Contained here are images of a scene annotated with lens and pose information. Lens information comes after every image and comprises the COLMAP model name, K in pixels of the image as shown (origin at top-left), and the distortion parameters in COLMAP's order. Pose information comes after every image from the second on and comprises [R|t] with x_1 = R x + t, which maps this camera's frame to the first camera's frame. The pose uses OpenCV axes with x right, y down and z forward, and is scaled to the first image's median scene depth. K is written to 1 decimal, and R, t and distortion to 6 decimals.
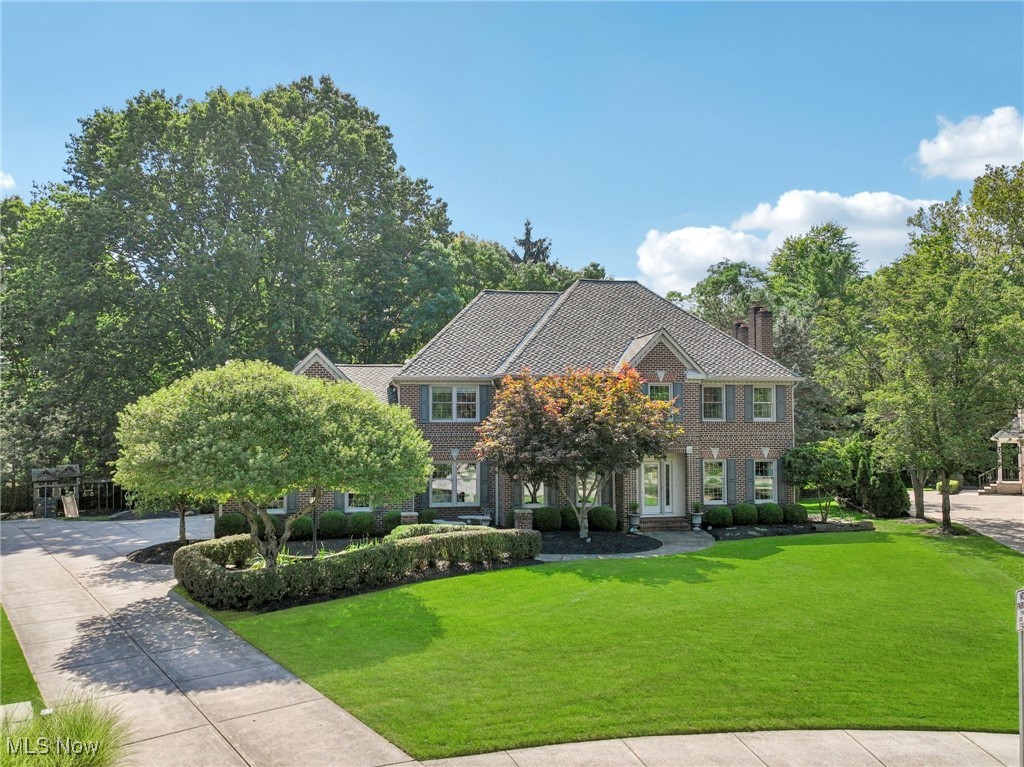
lens RADIAL K [[800.3, 0, 512.0], [0, 800.3, 383.5], [0, 0, 1]] dist [0.054485, -0.173547]
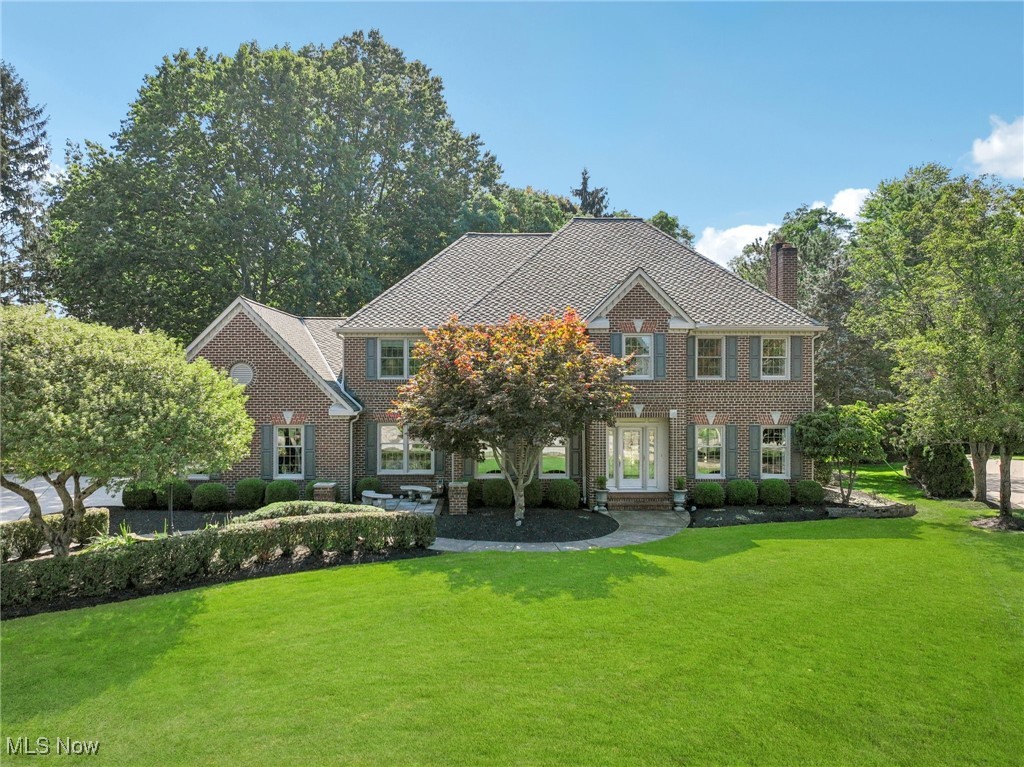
lens RADIAL K [[738.0, 0, 512.0], [0, 738.0, 383.5], [0, 0, 1]] dist [0.000146, -0.001390]
pose [[0.986445, 0.004777, -0.164024, 0.174420], [0.004390, 0.998450, 0.055478, 0.007638], [0.164035, -0.055446, 0.984895, 0.212188]]
